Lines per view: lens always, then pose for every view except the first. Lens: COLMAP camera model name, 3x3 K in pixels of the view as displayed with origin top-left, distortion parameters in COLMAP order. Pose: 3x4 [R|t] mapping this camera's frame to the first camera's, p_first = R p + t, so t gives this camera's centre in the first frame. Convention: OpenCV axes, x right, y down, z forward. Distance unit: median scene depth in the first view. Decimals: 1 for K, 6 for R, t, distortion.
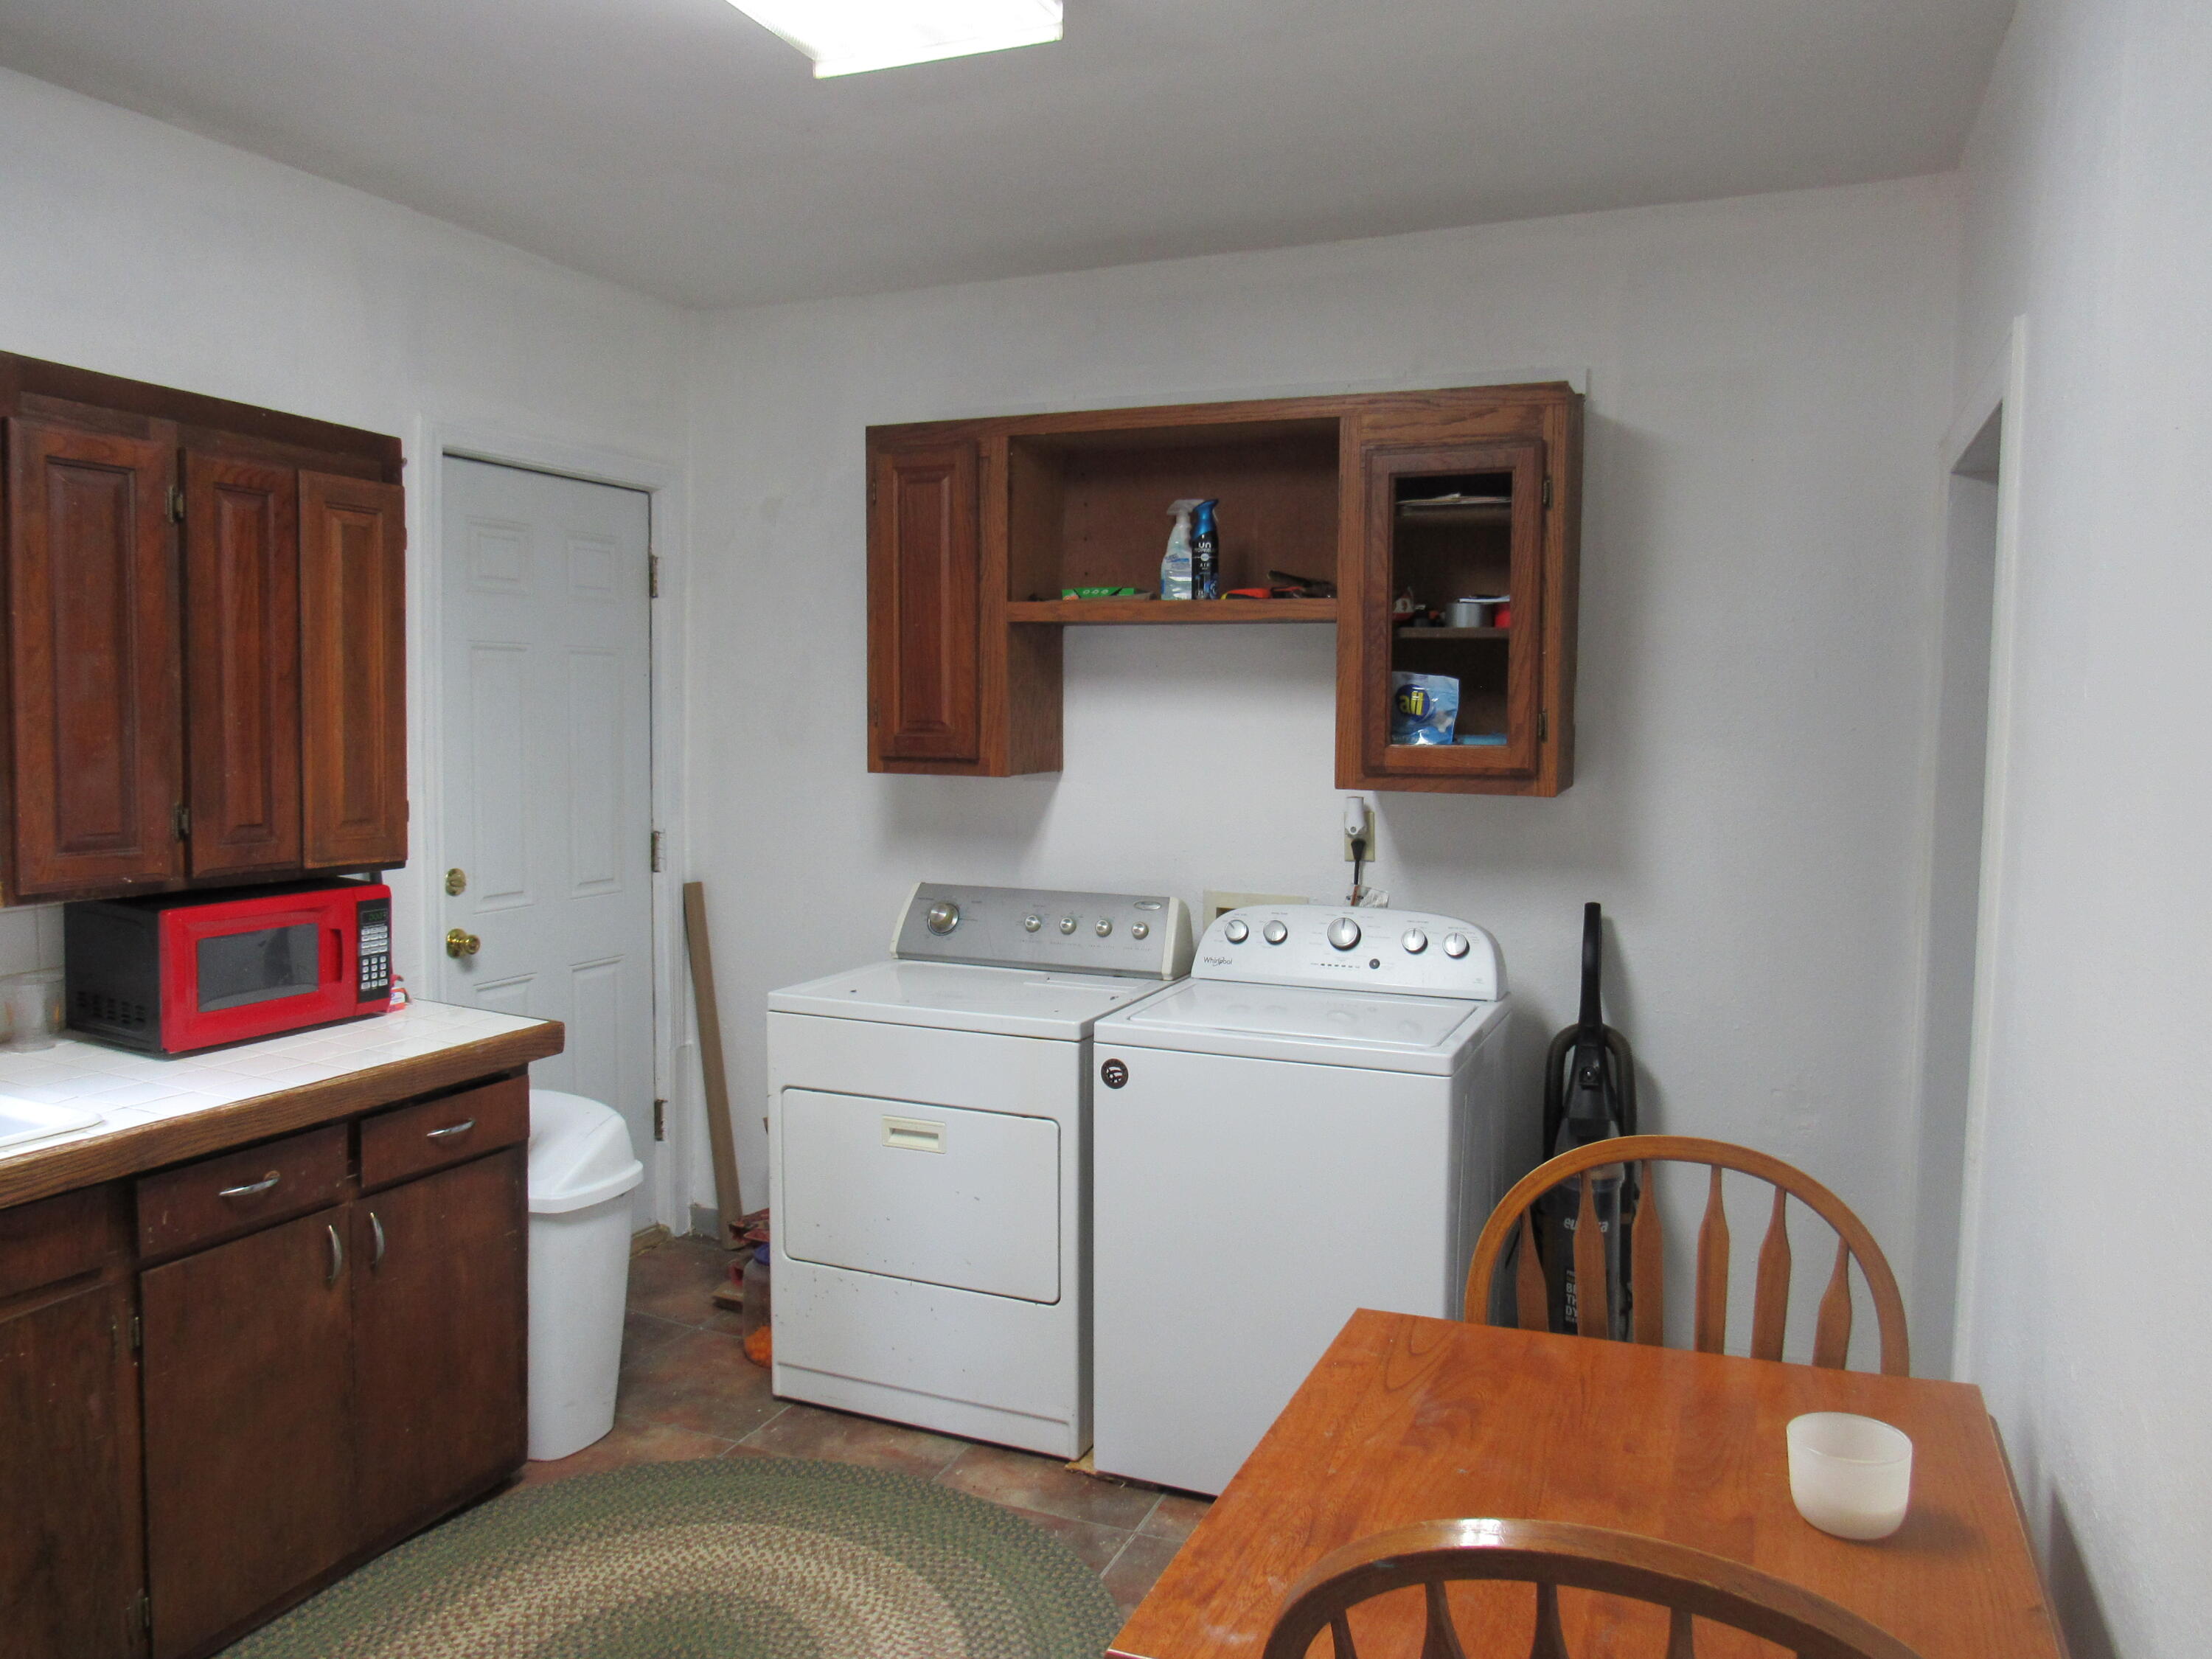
lens RADIAL K [[1575.2, 0, 1110.8], [0, 1575.2, 836.0], [0, 0, 1]] dist [-0.026763, 0.002285]
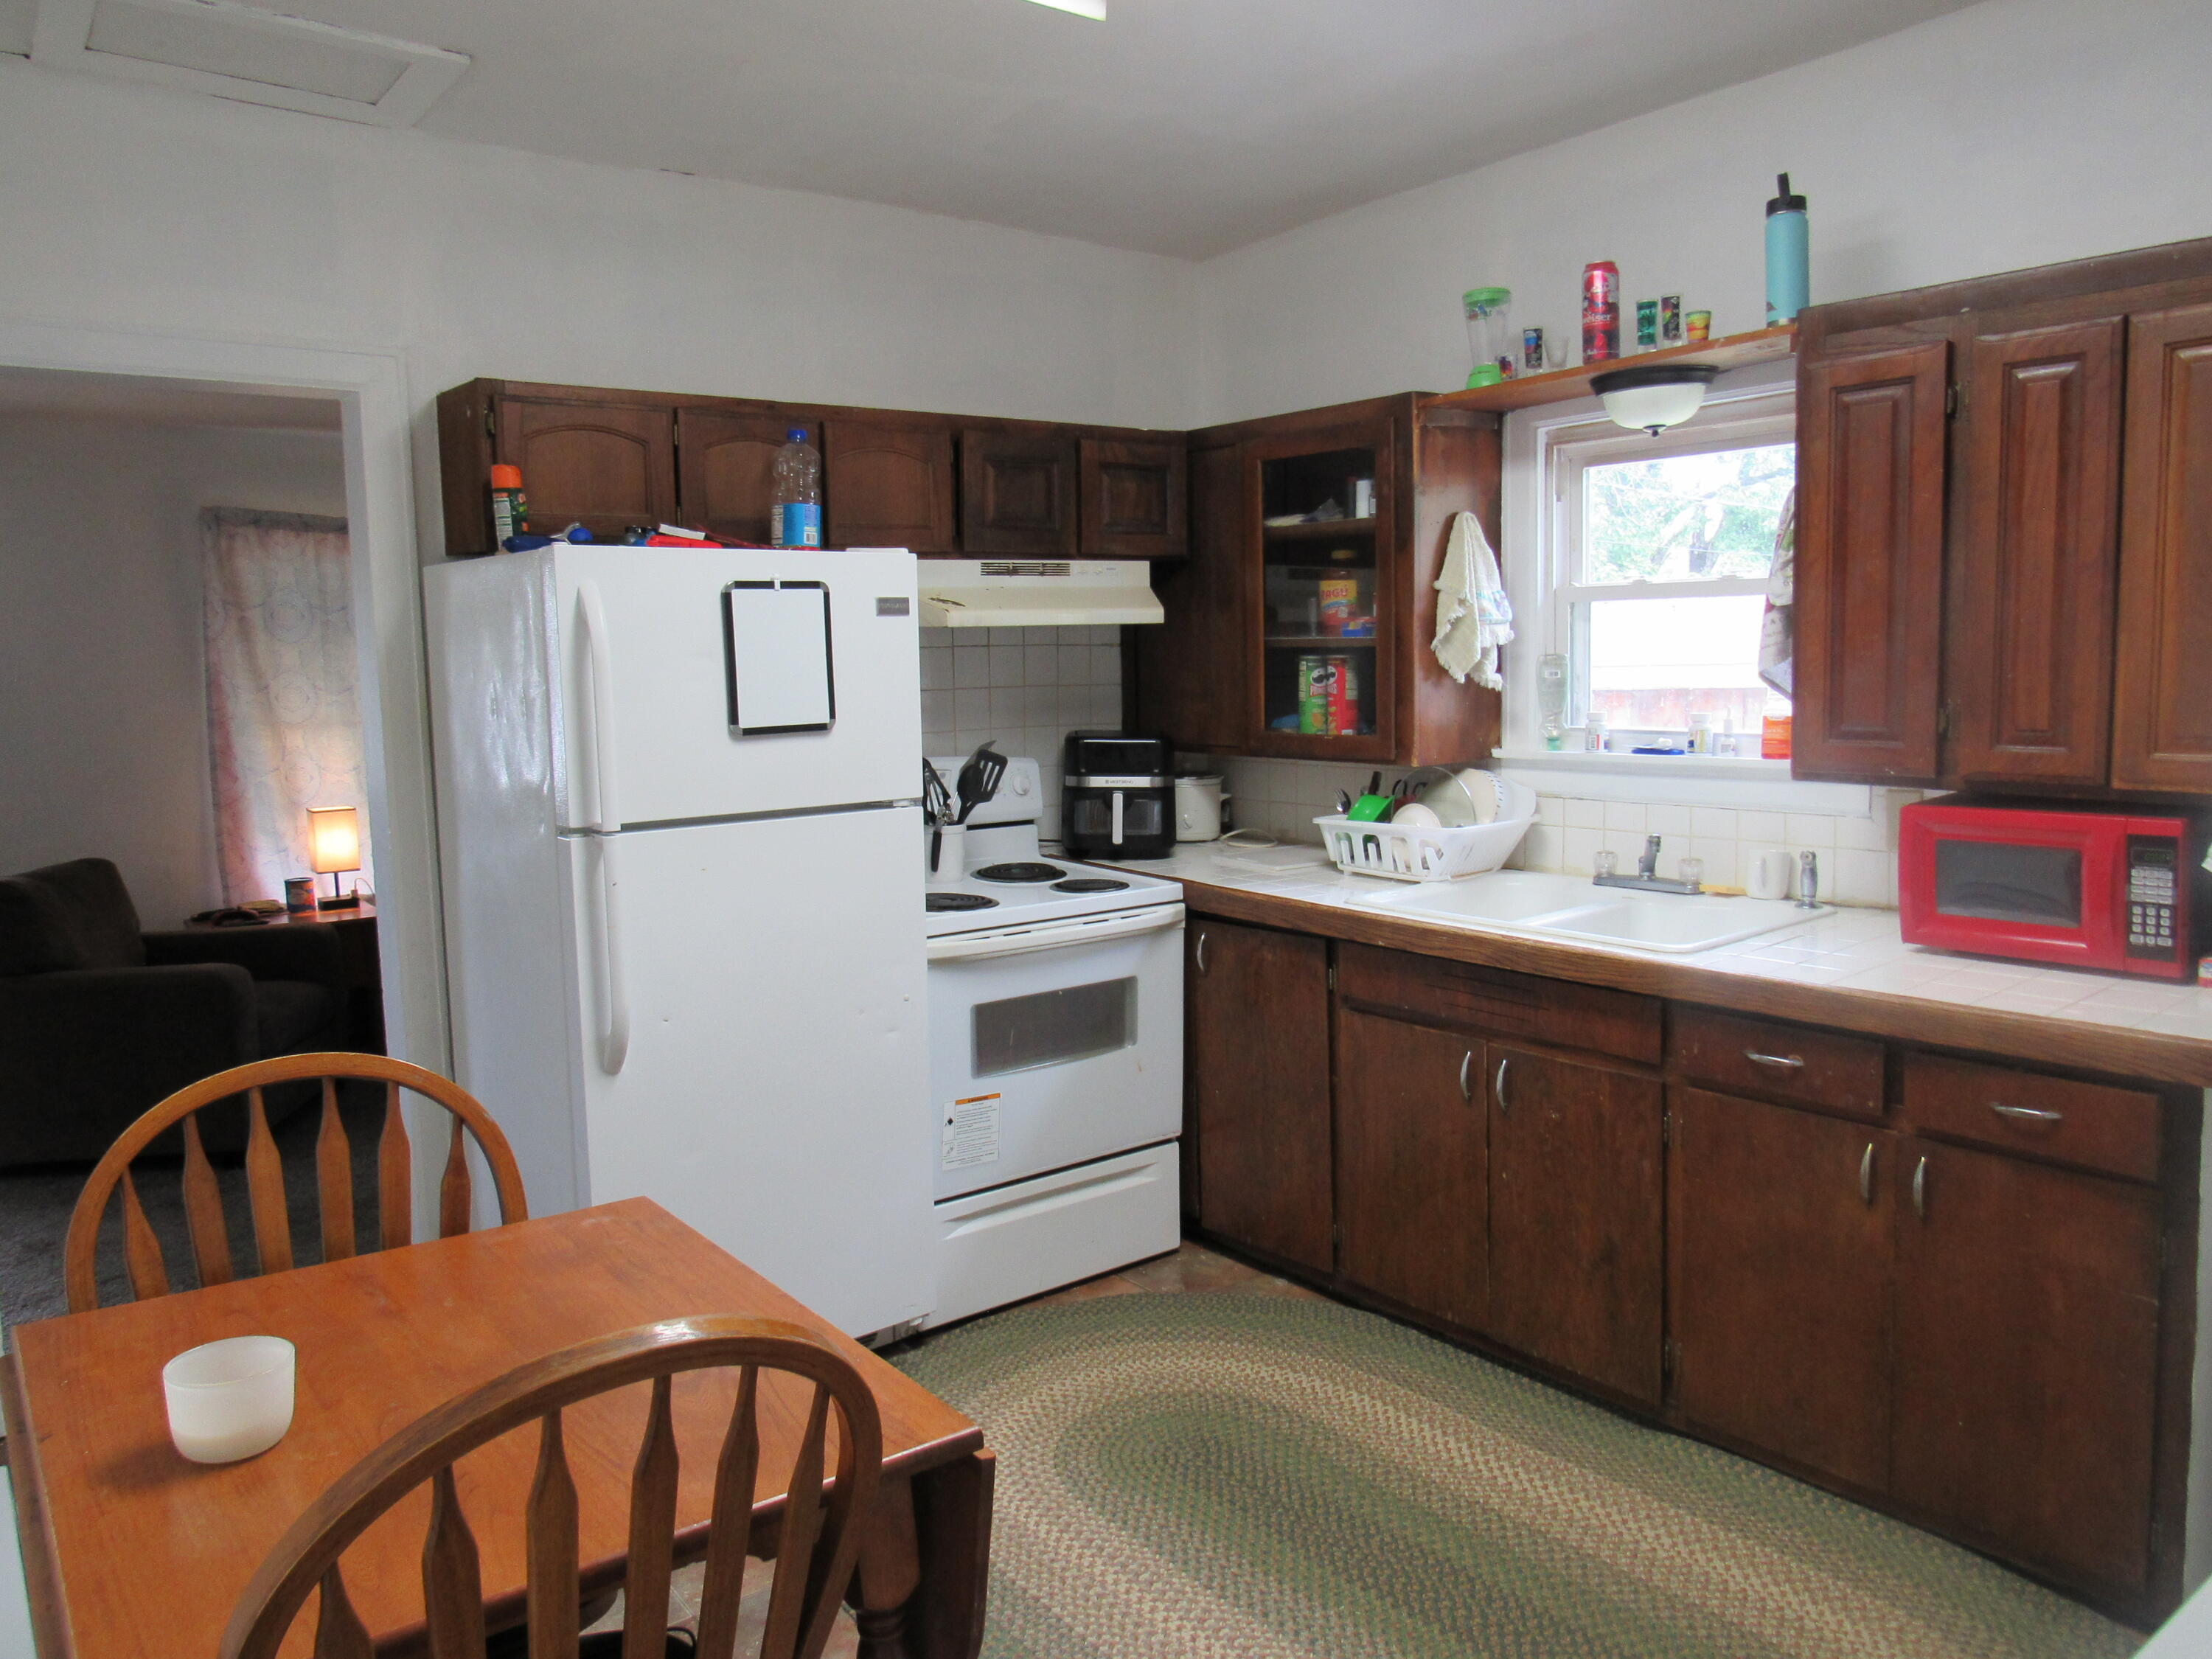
lens RADIAL K [[1575.2, 0, 1110.8], [0, 1575.2, 836.0], [0, 0, 1]] dist [-0.026763, 0.002285]
pose [[-0.489047, 0.104101, -0.866023, 0.538220], [-0.045225, 0.988491, 0.144361, -0.056138], [0.871084, 0.109766, -0.478711, 1.014968]]
